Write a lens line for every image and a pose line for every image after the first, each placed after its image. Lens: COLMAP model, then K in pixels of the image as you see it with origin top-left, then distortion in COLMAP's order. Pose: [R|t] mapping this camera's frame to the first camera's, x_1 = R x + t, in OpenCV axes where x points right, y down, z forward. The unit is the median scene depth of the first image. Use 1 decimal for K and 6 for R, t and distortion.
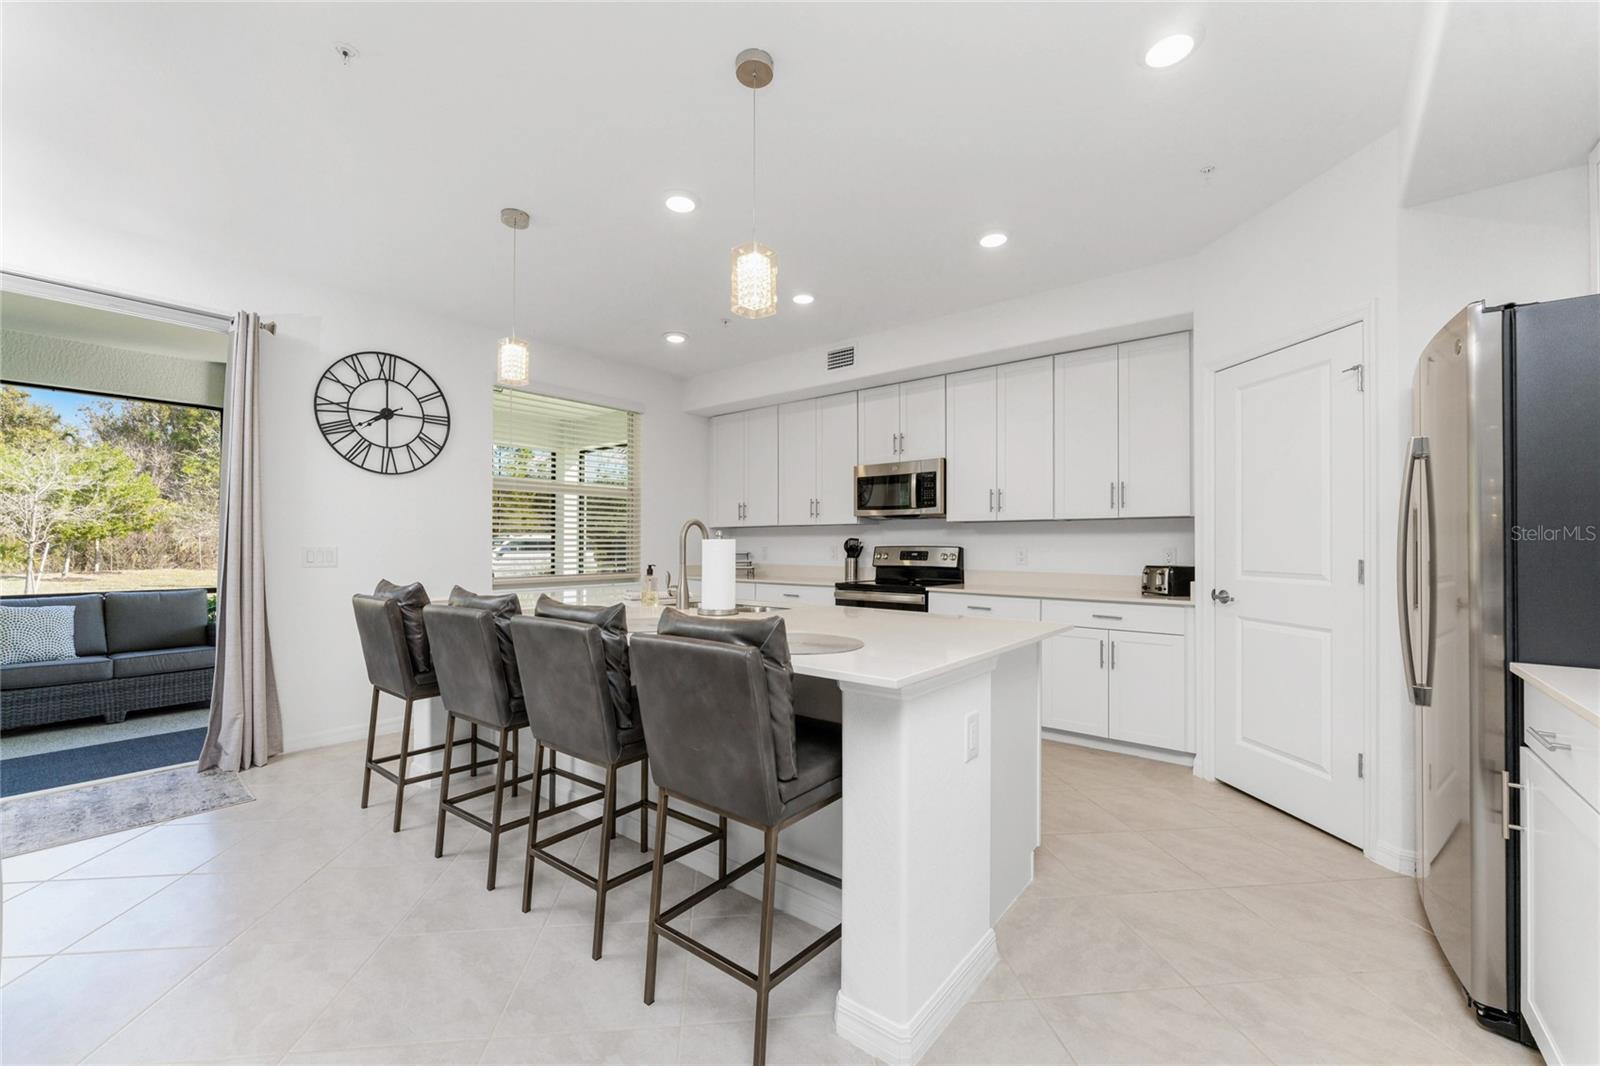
lens RADIAL K [[647.2, 0, 799.1], [0, 647.2, 532.9], [0, 0, 1]] dist [-0.000316, 0.000241]
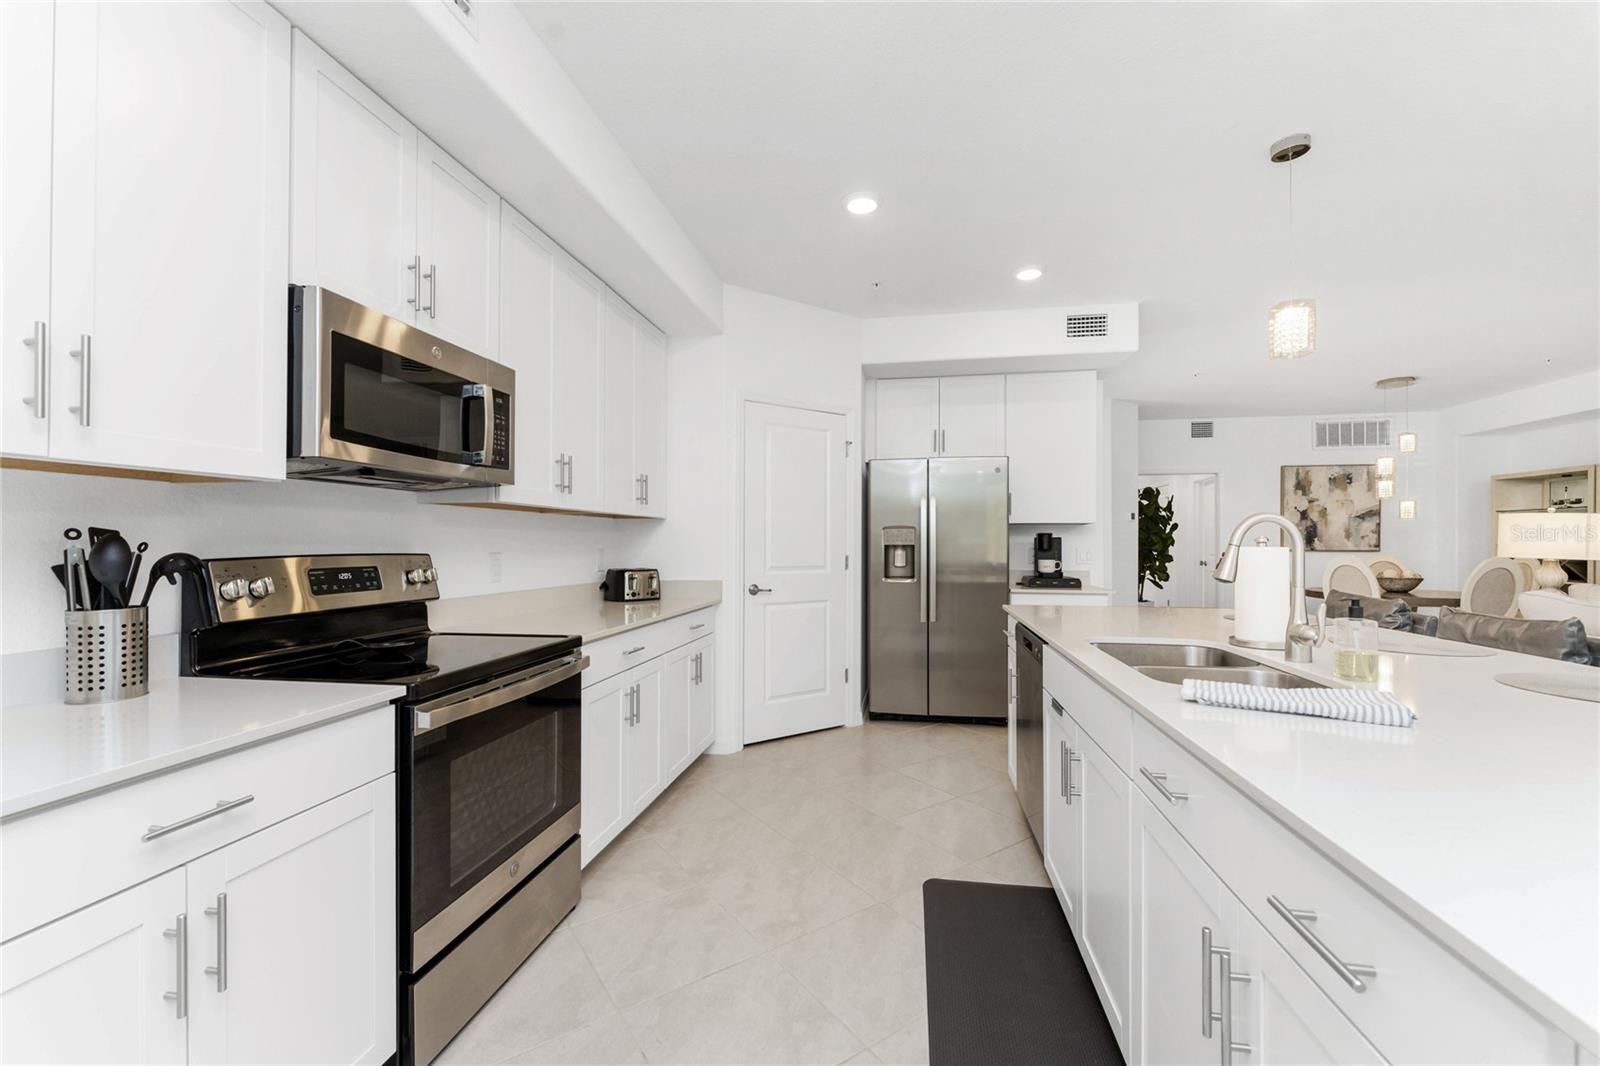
lens RADIAL K [[647.2, 0, 807.8], [0, 647.2, 538.7], [0, 0, 1]] dist [-0.000316, 0.000241]
pose [[-0.475031, 0.001488, 0.879968, -0.346694], [-0.019159, 0.999744, -0.012033, 0.012237], [-0.879760, -0.022575, -0.474881, 1.162145]]
